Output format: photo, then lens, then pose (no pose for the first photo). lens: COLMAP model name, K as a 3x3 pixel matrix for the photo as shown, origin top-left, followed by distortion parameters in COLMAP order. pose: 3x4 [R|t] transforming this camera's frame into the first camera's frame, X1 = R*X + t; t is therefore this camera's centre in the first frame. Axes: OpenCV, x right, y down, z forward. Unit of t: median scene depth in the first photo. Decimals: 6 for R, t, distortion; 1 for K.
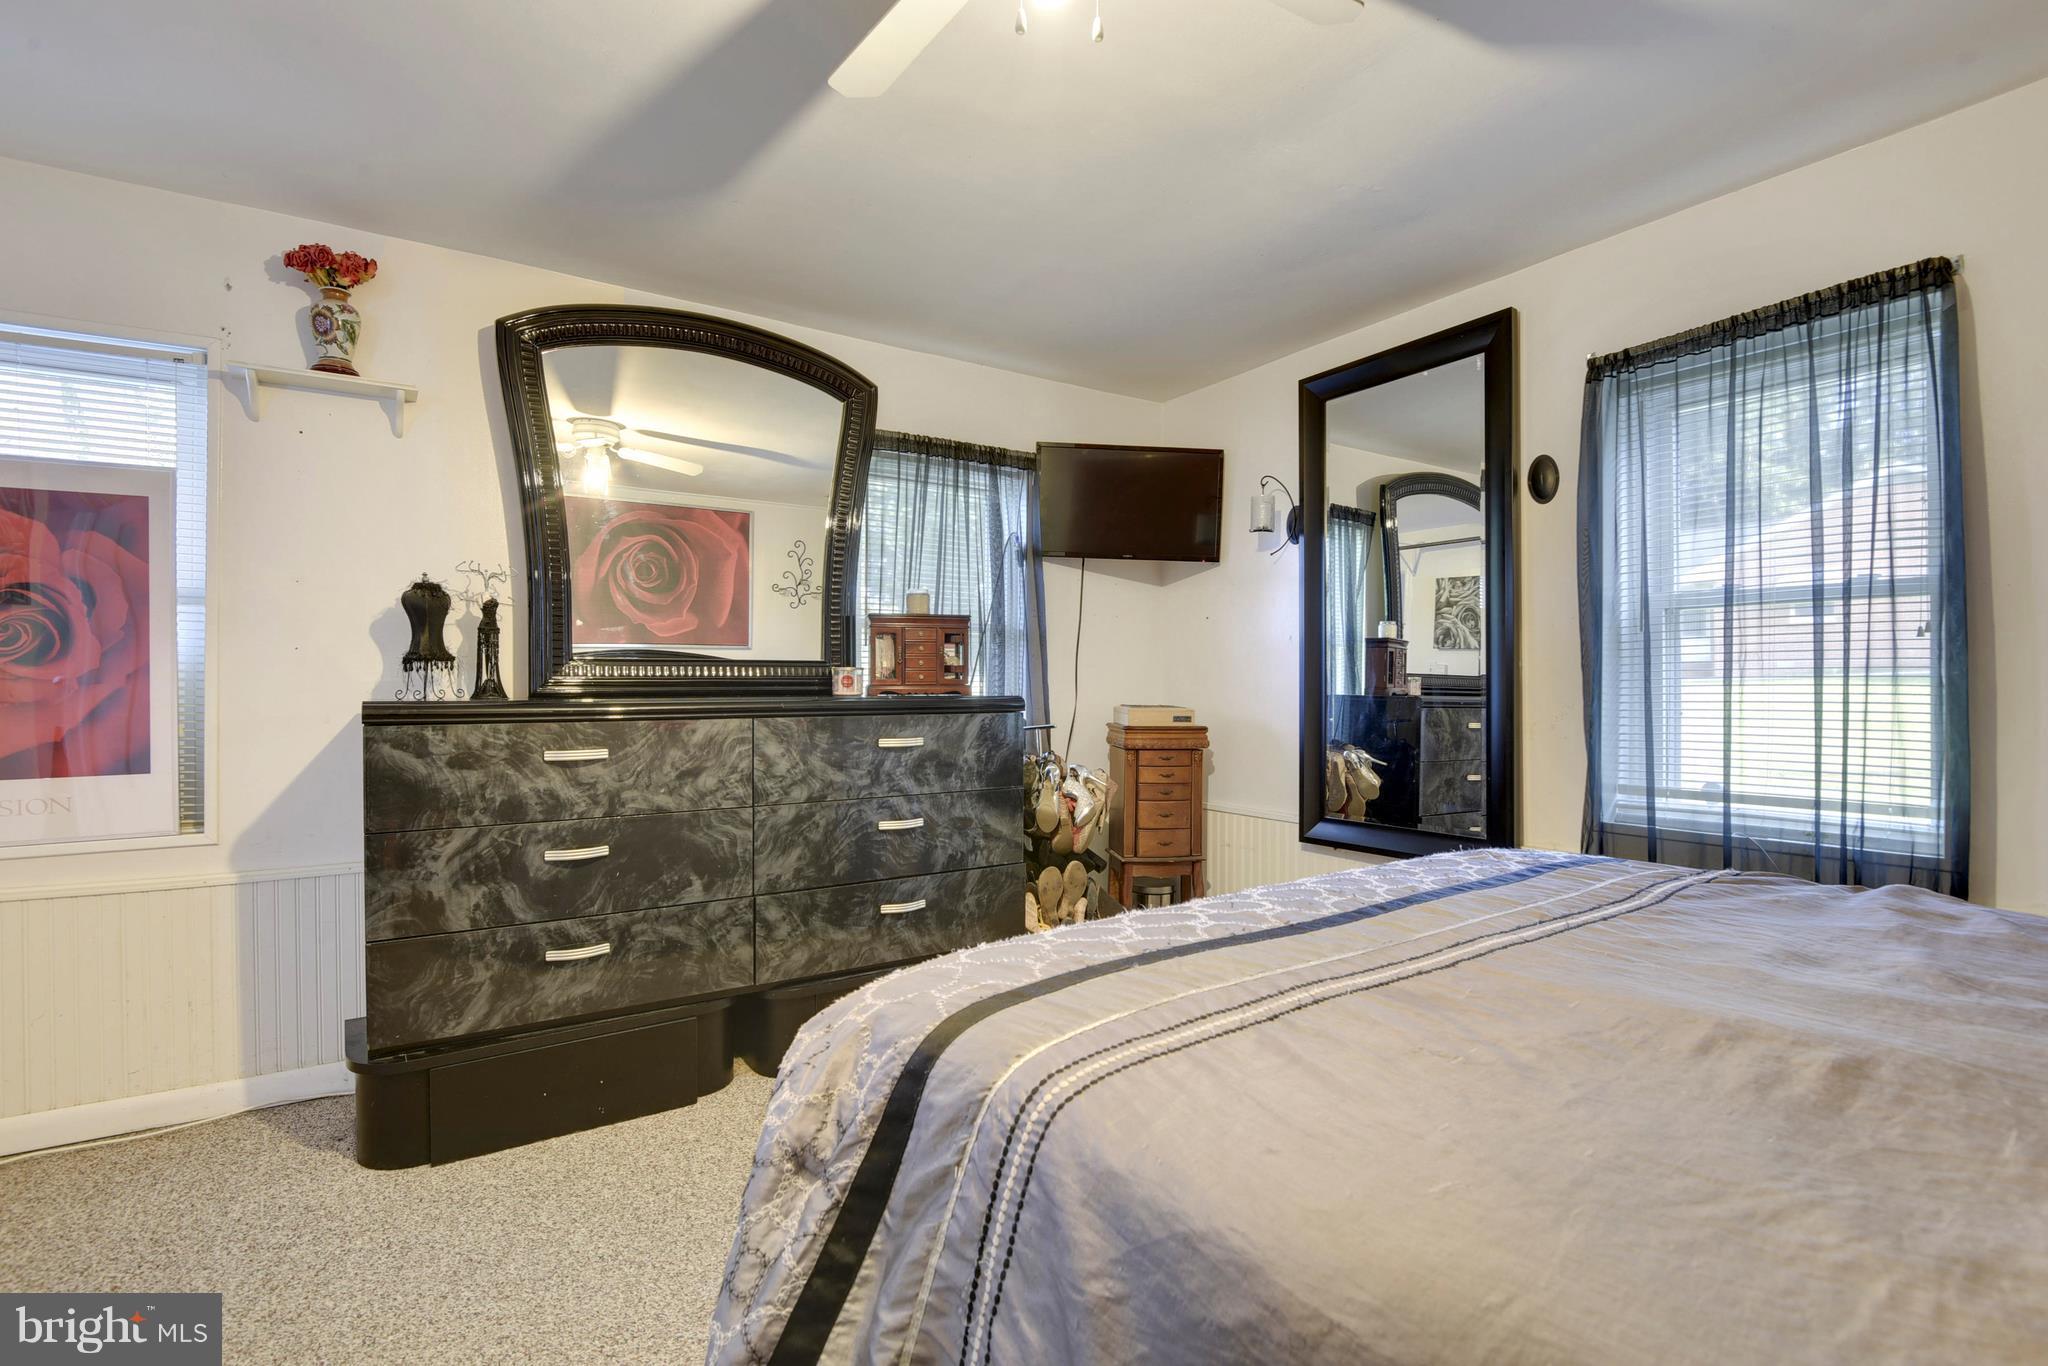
lens RADIAL K [[987.4, 0, 1024.0], [0, 987.4, 683.0], [0, 0, 1]] dist [-0.010636, -0.000475]
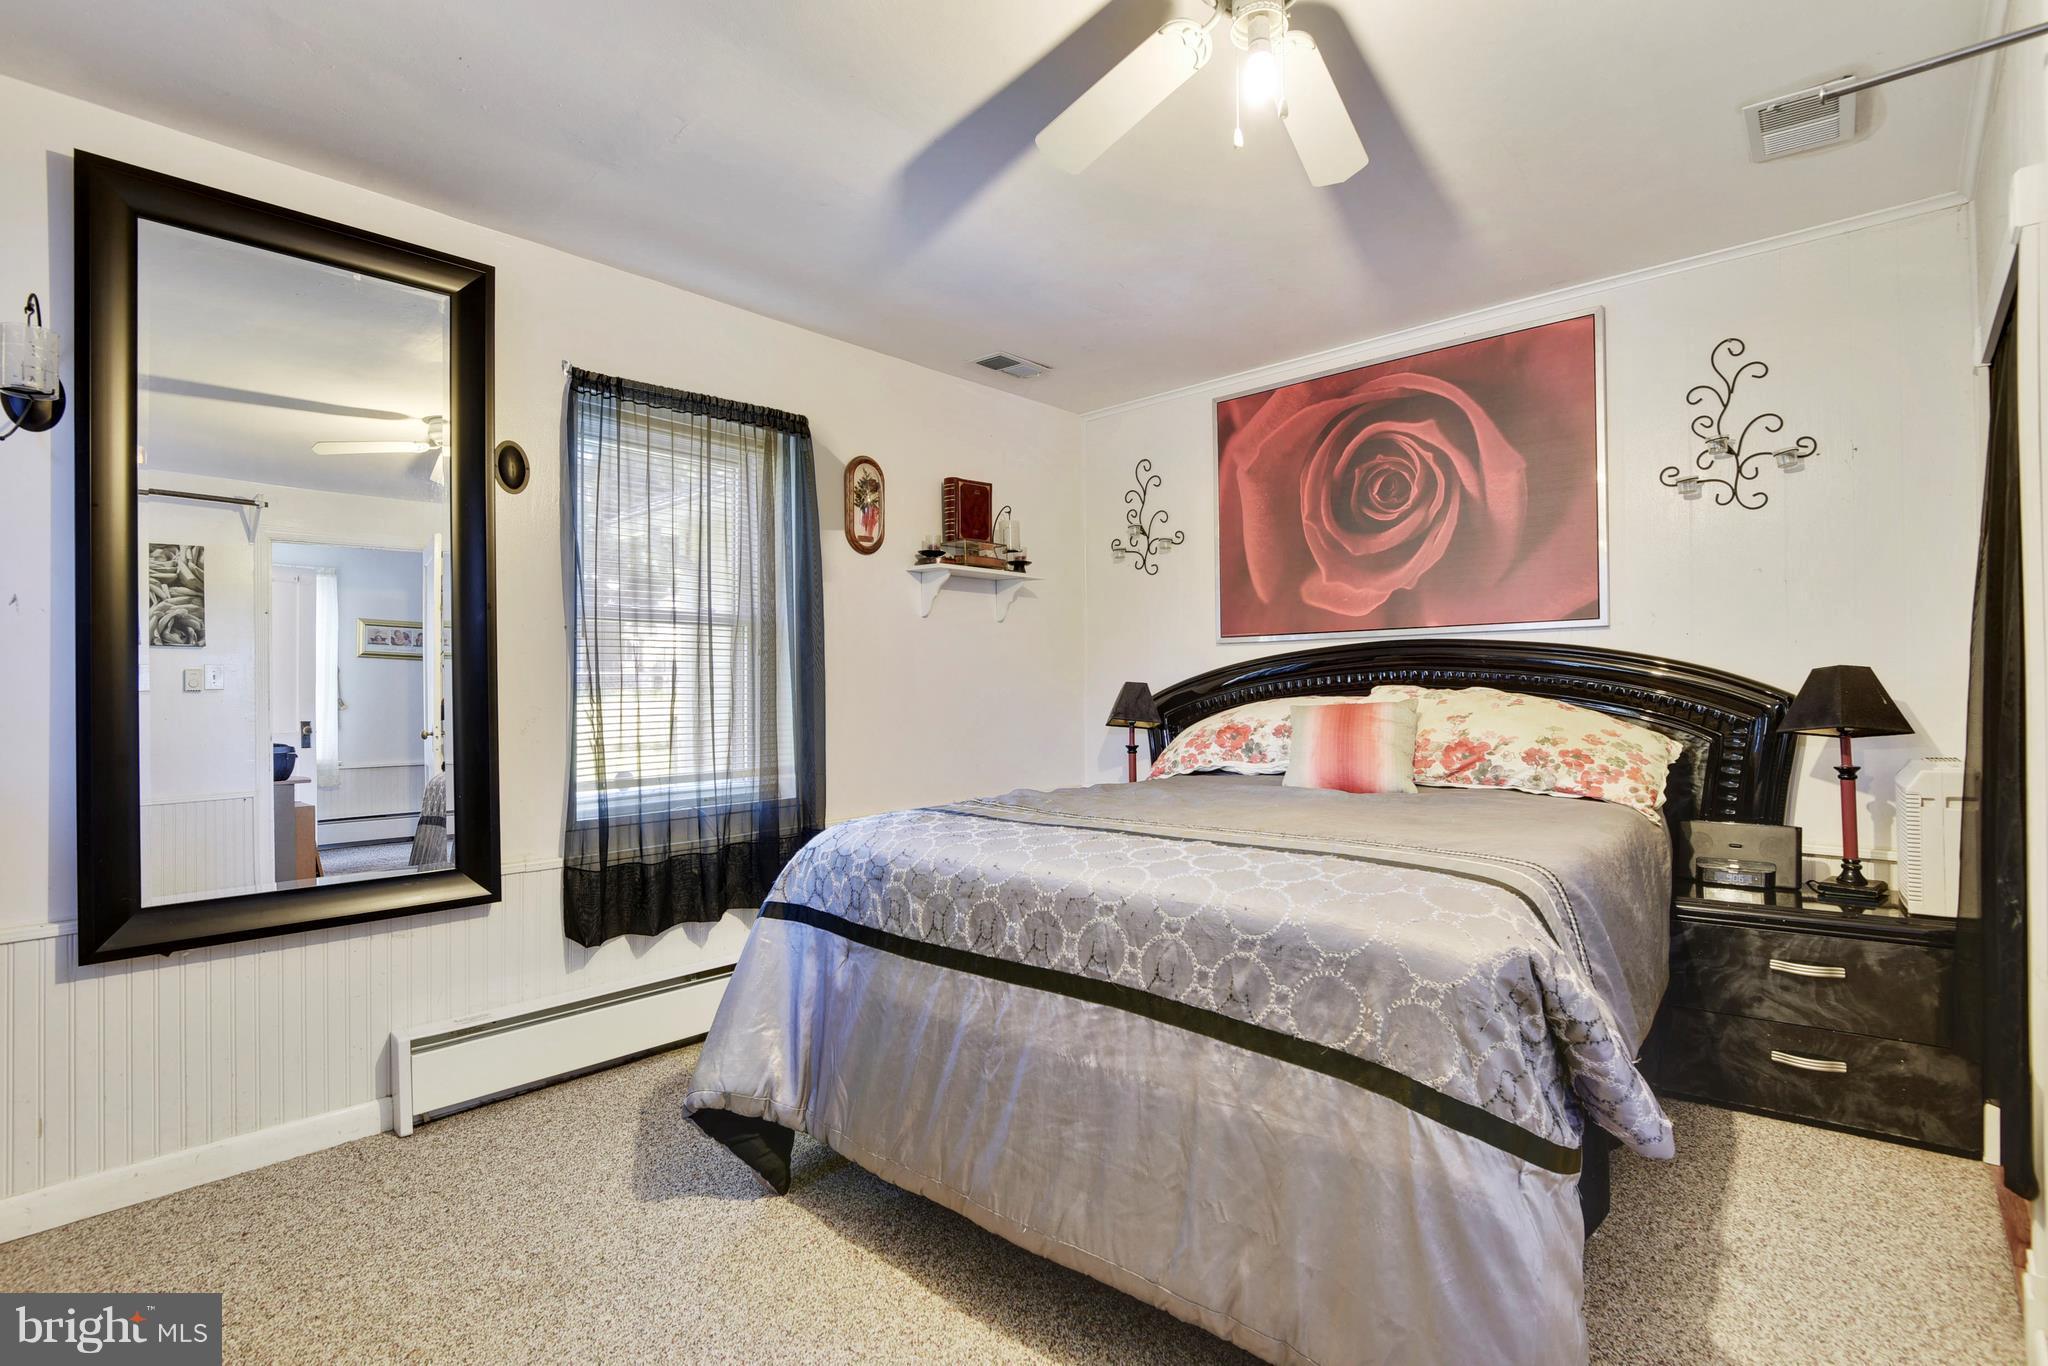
lens RADIAL K [[950.0, 0, 1024.0], [0, 950.0, 683.0], [0, 0, 1]] dist [-0.026102, -0.014078]
pose [[-0.295792, 0.008424, 0.955215, -0.506854], [0.003694, 0.999964, -0.007674, 0.006150], [-0.955245, 0.001259, -0.295812, 0.881657]]
